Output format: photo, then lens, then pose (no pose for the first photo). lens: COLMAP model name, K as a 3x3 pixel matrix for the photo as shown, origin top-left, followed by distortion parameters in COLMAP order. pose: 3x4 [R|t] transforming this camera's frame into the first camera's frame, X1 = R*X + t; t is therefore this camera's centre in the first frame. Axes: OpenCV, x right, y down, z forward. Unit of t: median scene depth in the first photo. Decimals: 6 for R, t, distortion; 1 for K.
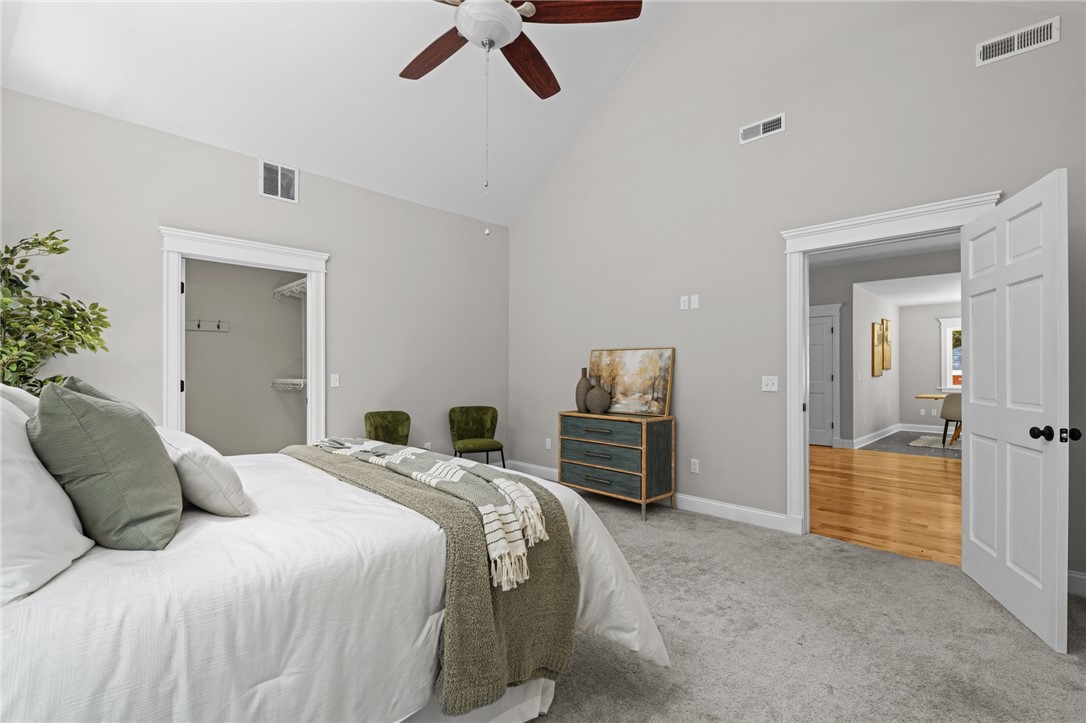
lens RADIAL K [[491.3, 0, 541.5], [0, 491.3, 364.6], [0, 0, 1]] dist [-0.002962, 0.000321]
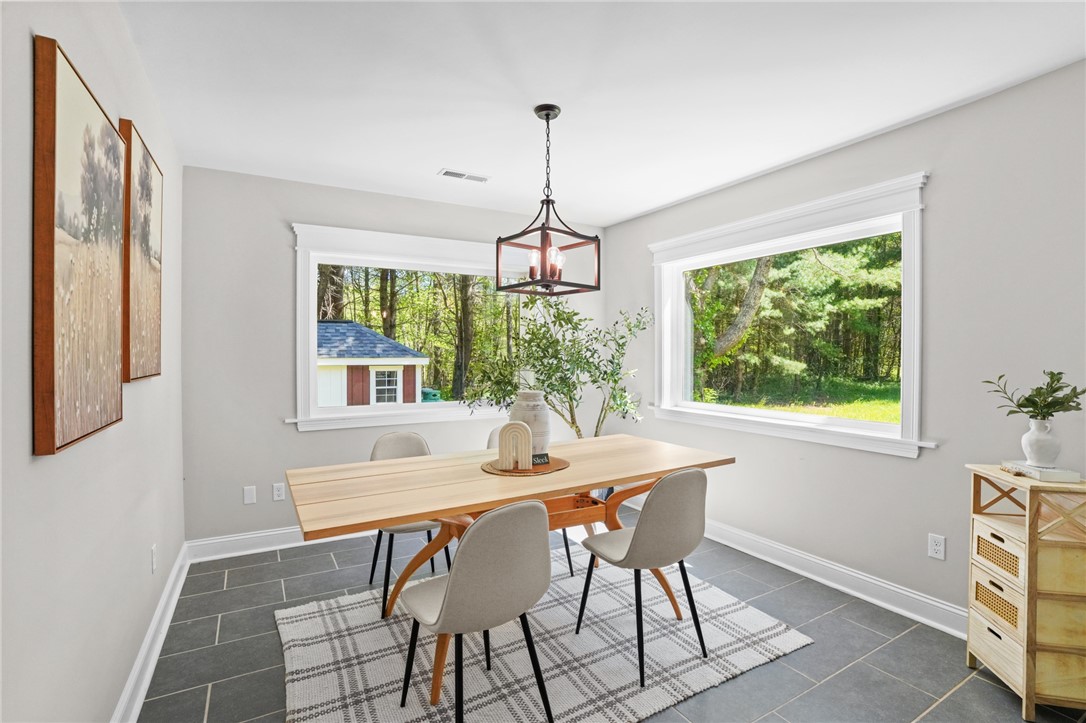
lens RADIAL K [[505.3, 0, 543.0], [0, 505.3, 361.5], [0, 0, 1]] dist [-0.047240, 0.014958]
pose [[0.261977, -0.015837, 0.964944, 0.580113], [-0.002751, 0.999849, 0.017156, -0.002571], [-0.965070, -0.007149, 0.261894, 0.830294]]
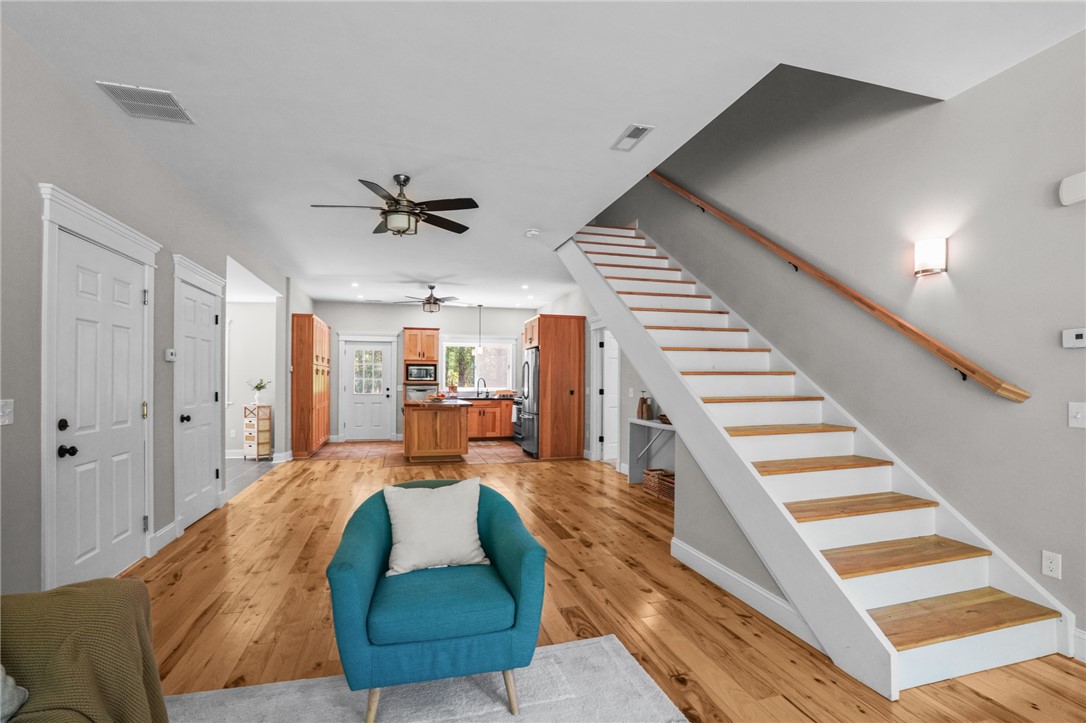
lens RADIAL K [[503.5, 0, 541.3], [0, 503.5, 377.1], [0, 0, 1]] dist [-0.073117, 0.028211]
pose [[-0.872087, 0.001656, 0.489349, -0.068885], [-0.004494, 0.999925, -0.011392, 0.009475], [-0.489331, -0.012134, -0.872014, 1.221427]]
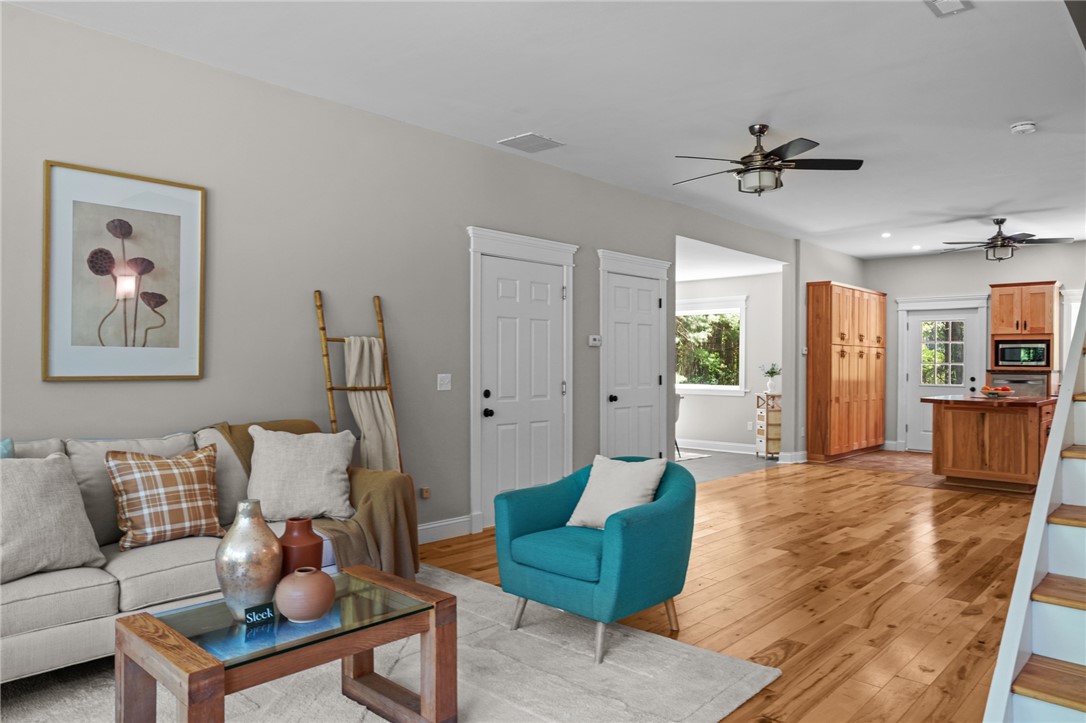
lens RADIAL K [[732.1, 0, 544.9], [0, 732.1, 363.8], [0, 0, 1]] dist [-0.038411, 0.037728]
pose [[-0.035130, 0.001195, 0.999382, -0.307730], [-0.011065, 0.999938, -0.001585, 0.011388], [-0.999321, -0.011114, -0.035114, 1.074036]]
